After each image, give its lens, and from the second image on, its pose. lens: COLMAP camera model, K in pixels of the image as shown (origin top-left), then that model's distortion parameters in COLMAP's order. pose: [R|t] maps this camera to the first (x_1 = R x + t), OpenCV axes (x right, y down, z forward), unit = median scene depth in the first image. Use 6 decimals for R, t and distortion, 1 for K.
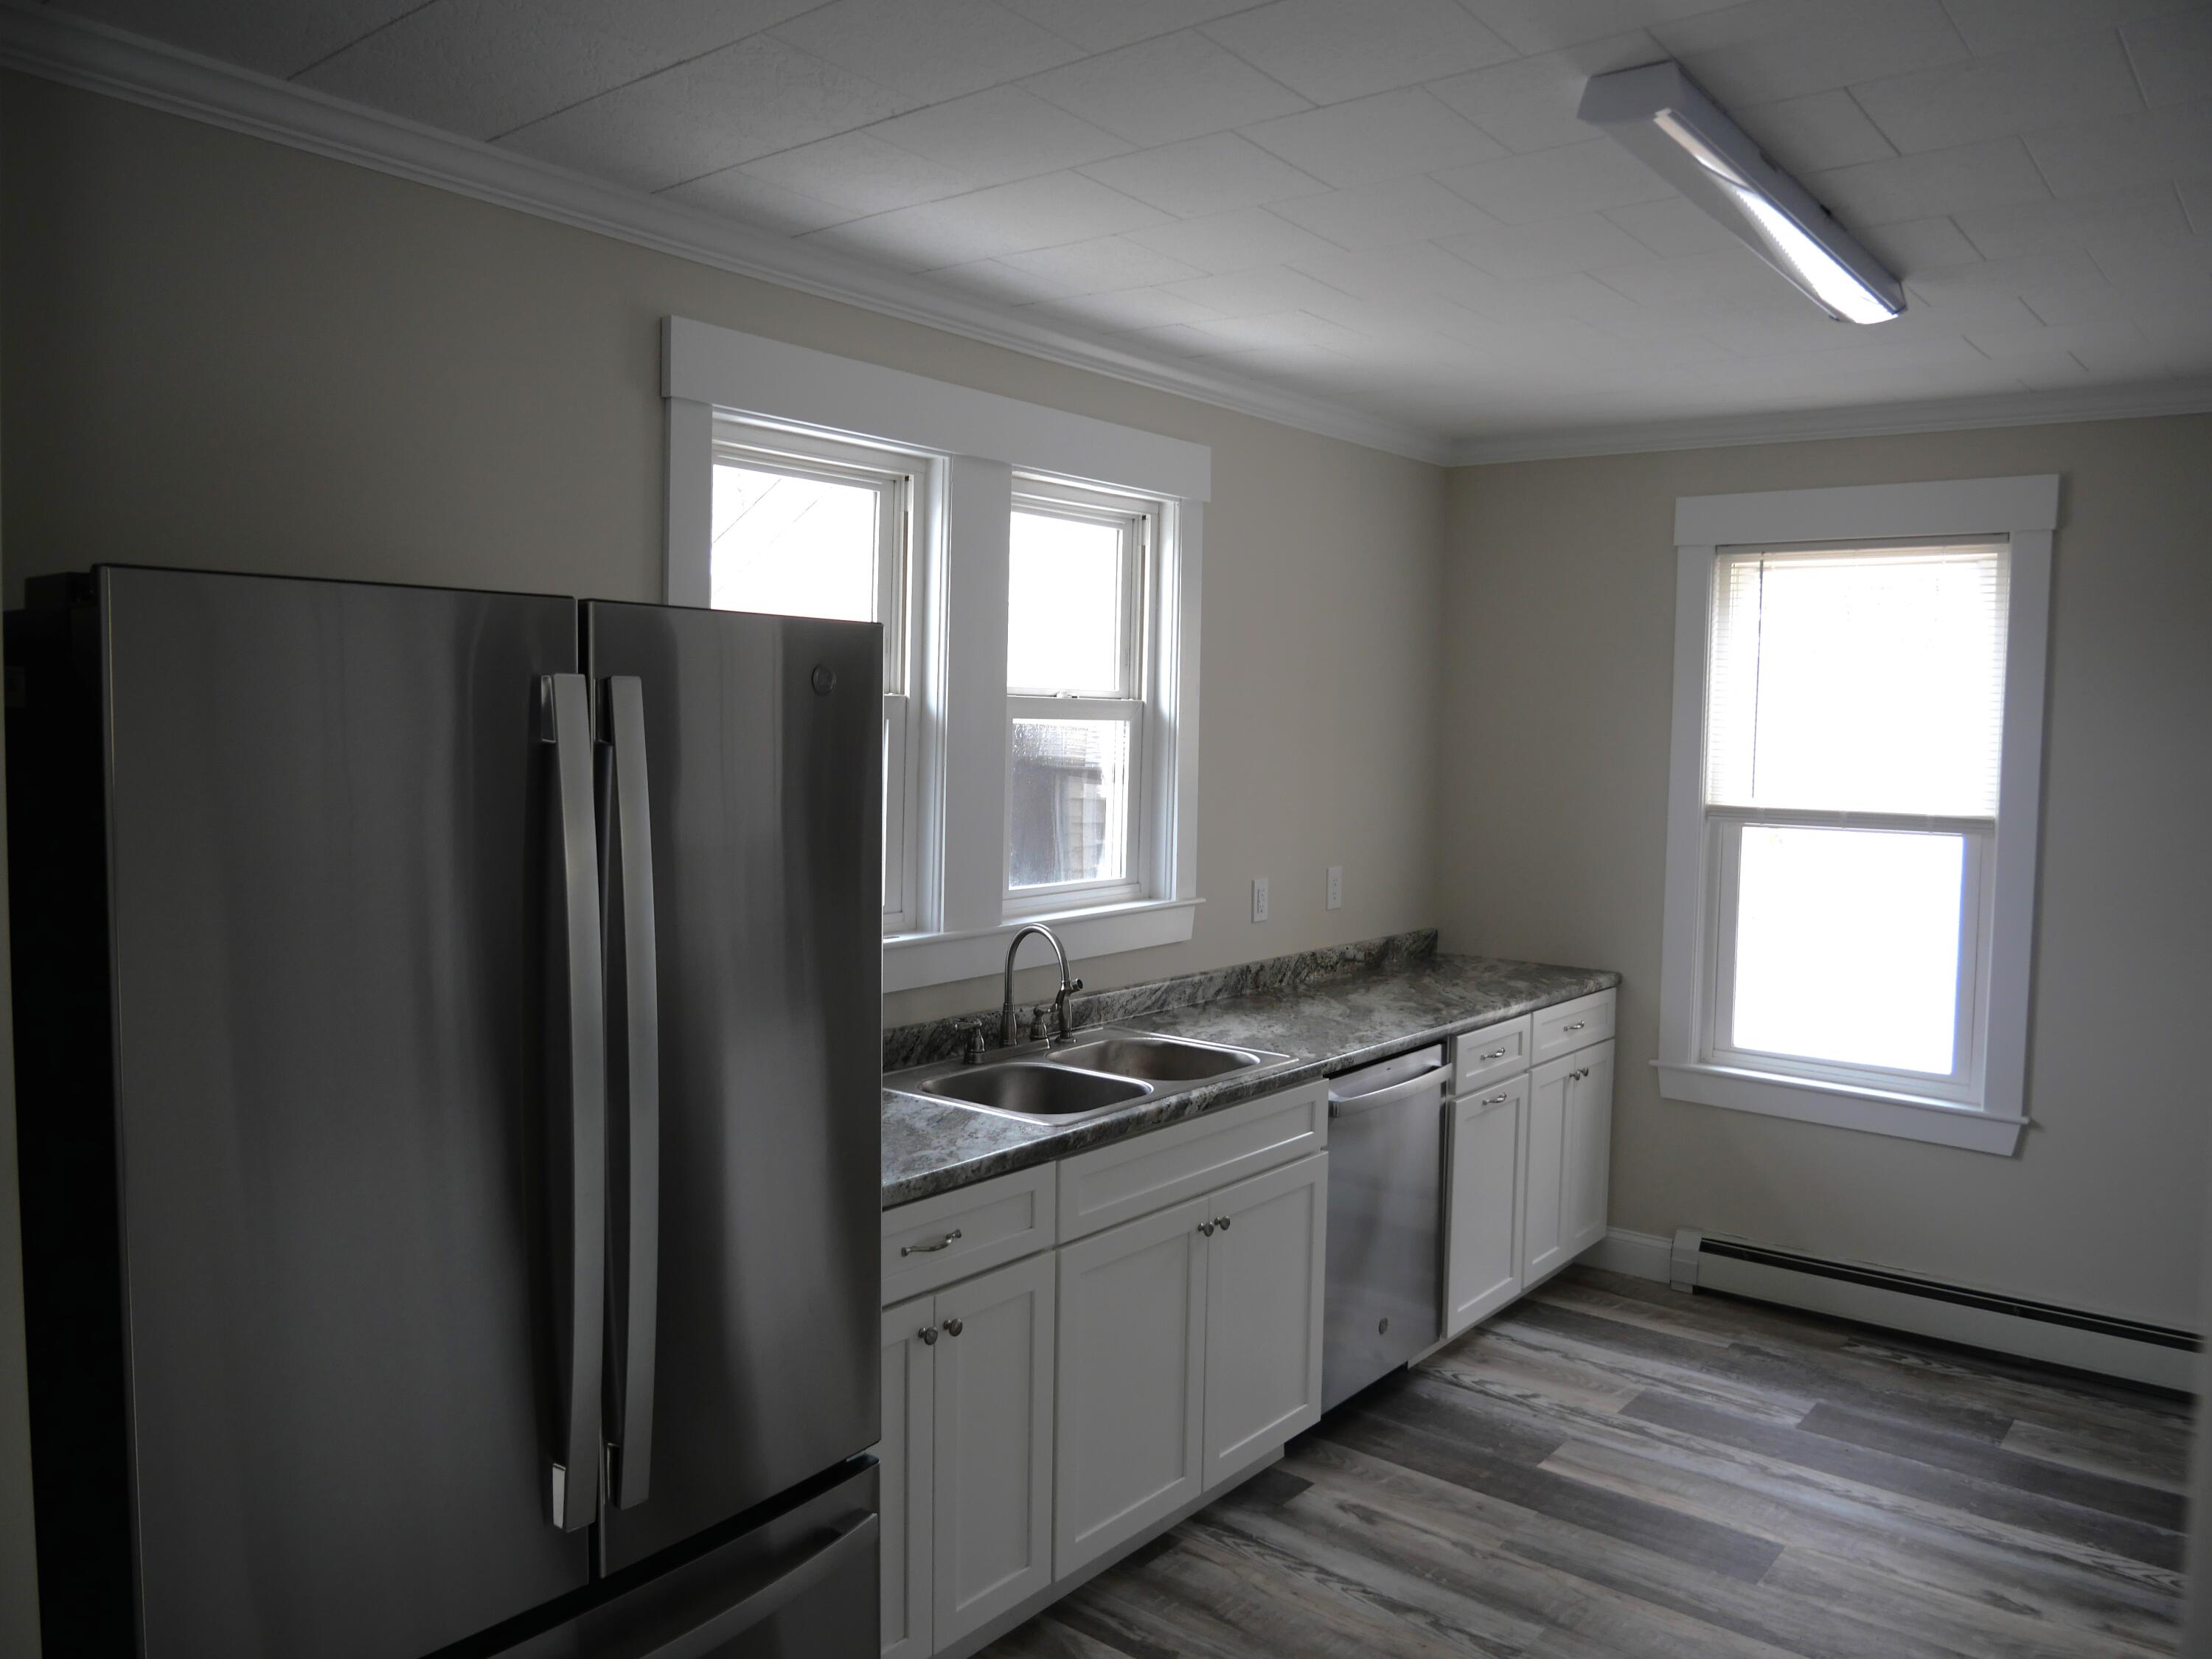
lens RADIAL K [[1644.5, 0, 1085.7], [0, 1644.5, 840.0], [0, 0, 1]] dist [0.002637, 0.003903]
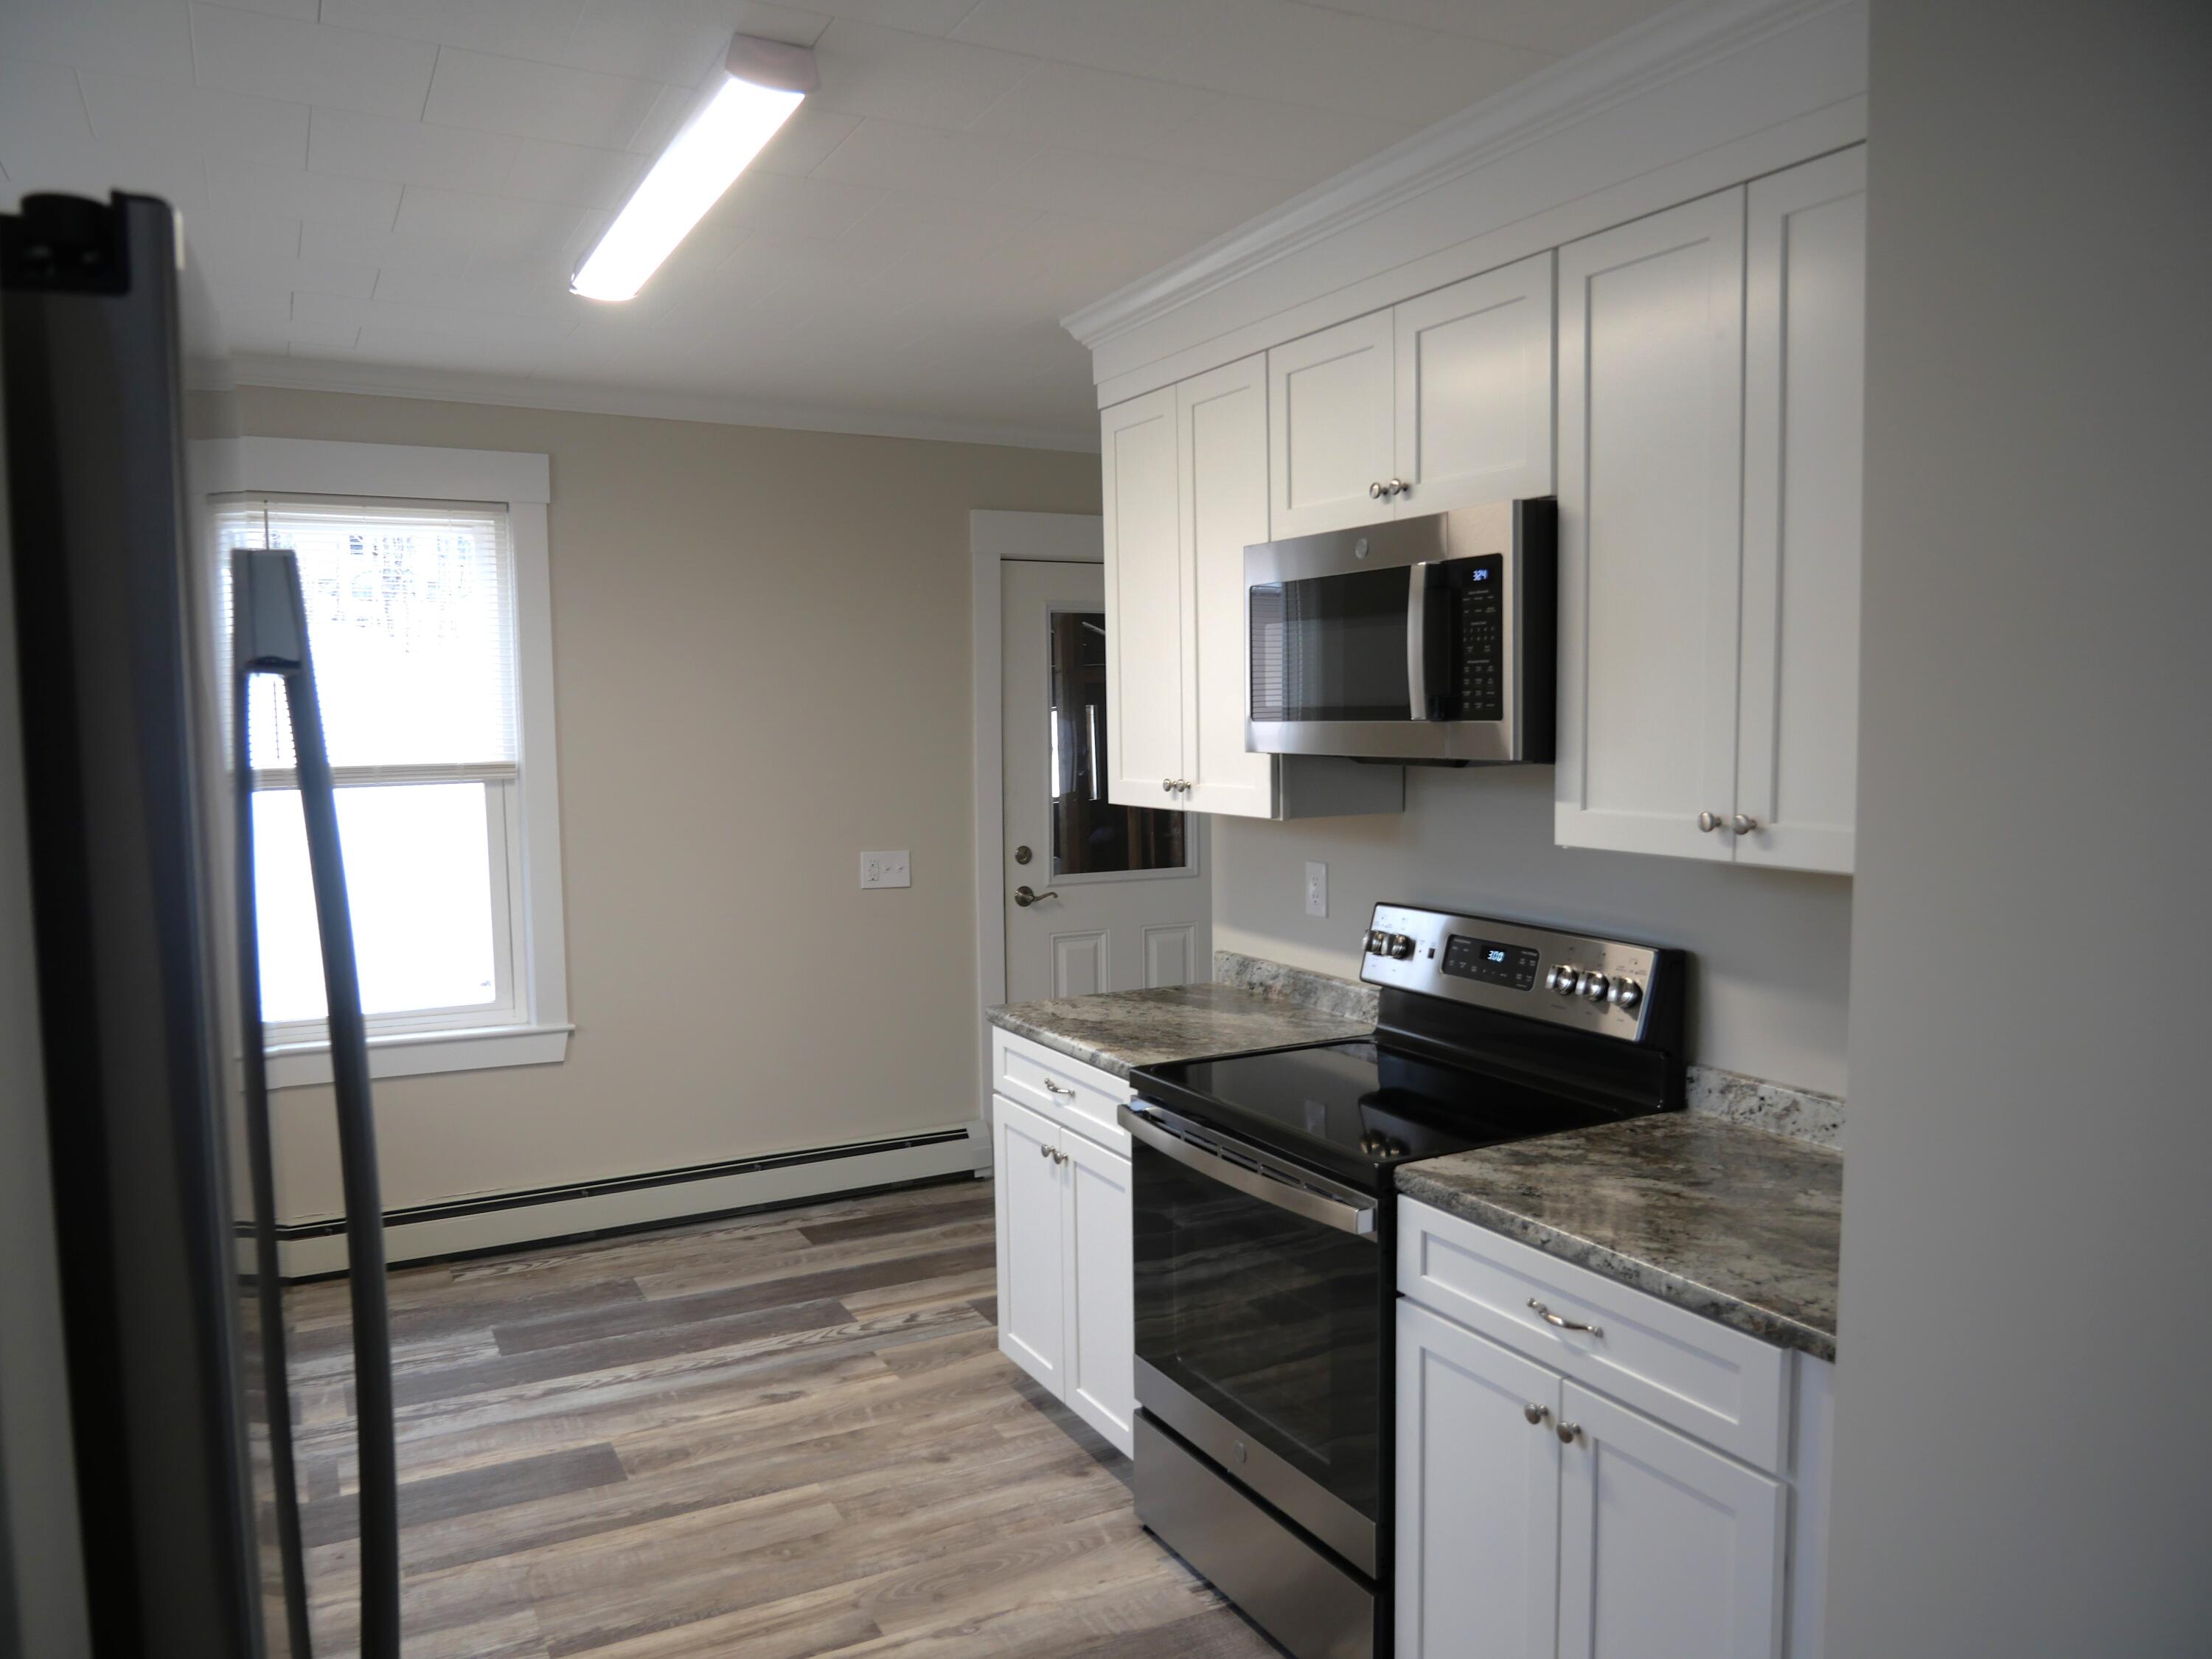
lens RADIAL K [[1644.5, 0, 1091.0], [0, 1644.5, 823.6], [0, 0, 1]] dist [0.002637, 0.003903]
pose [[0.419282, -0.091861, 0.903196, -0.340211], [0.084151, 0.994517, 0.062084, -0.010143], [-0.903947, 0.049975, 0.424714, 0.221349]]
